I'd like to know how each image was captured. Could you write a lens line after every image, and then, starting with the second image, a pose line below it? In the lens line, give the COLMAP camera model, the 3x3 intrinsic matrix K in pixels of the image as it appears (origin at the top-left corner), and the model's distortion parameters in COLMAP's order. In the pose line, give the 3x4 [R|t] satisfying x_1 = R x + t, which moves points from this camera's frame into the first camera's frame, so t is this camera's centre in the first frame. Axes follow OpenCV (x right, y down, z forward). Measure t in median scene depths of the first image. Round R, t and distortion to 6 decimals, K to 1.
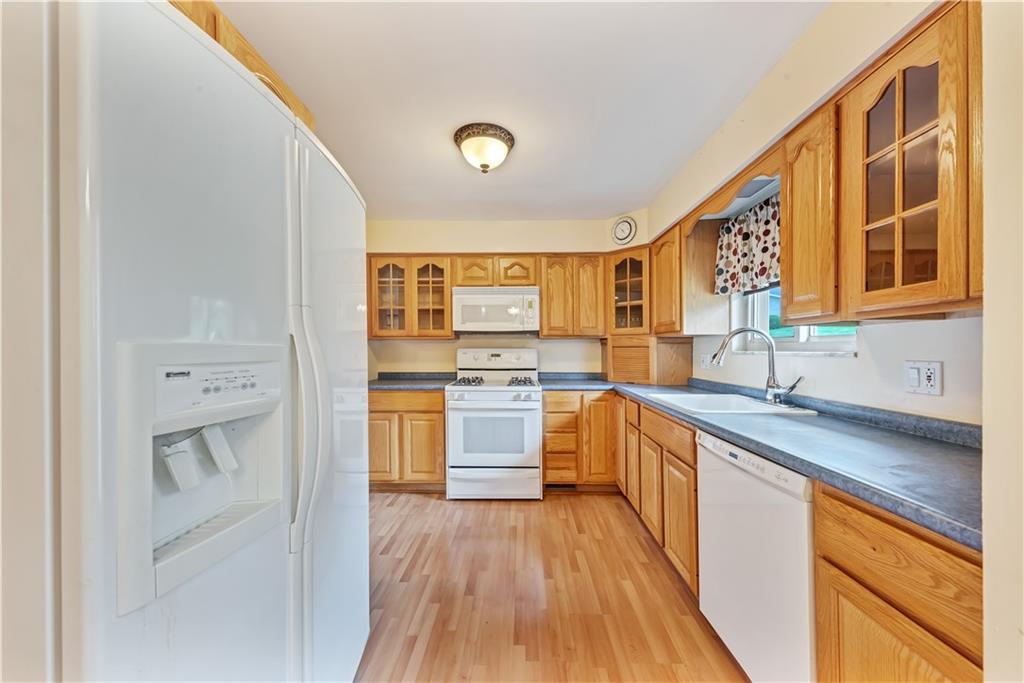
lens RADIAL K [[357.2, 0, 510.2], [0, 357.2, 350.4], [0, 0, 1]] dist [0.000284, -0.000011]
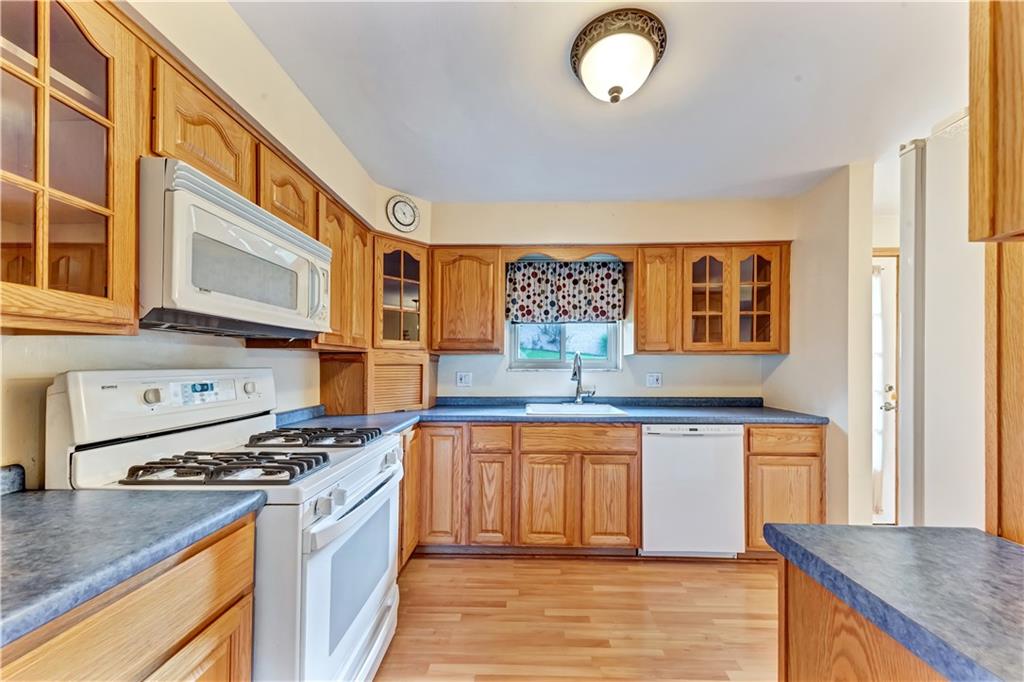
lens RADIAL K [[371.0, 0, 510.1], [0, 371.0, 361.1], [0, 0, 1]] dist [0.000319, -0.000009]
pose [[0.008911, 0.006250, 0.999941, -0.499221], [0.001760, 0.999979, -0.006266, -0.012834], [-0.999959, 0.001816, 0.008900, 0.795102]]
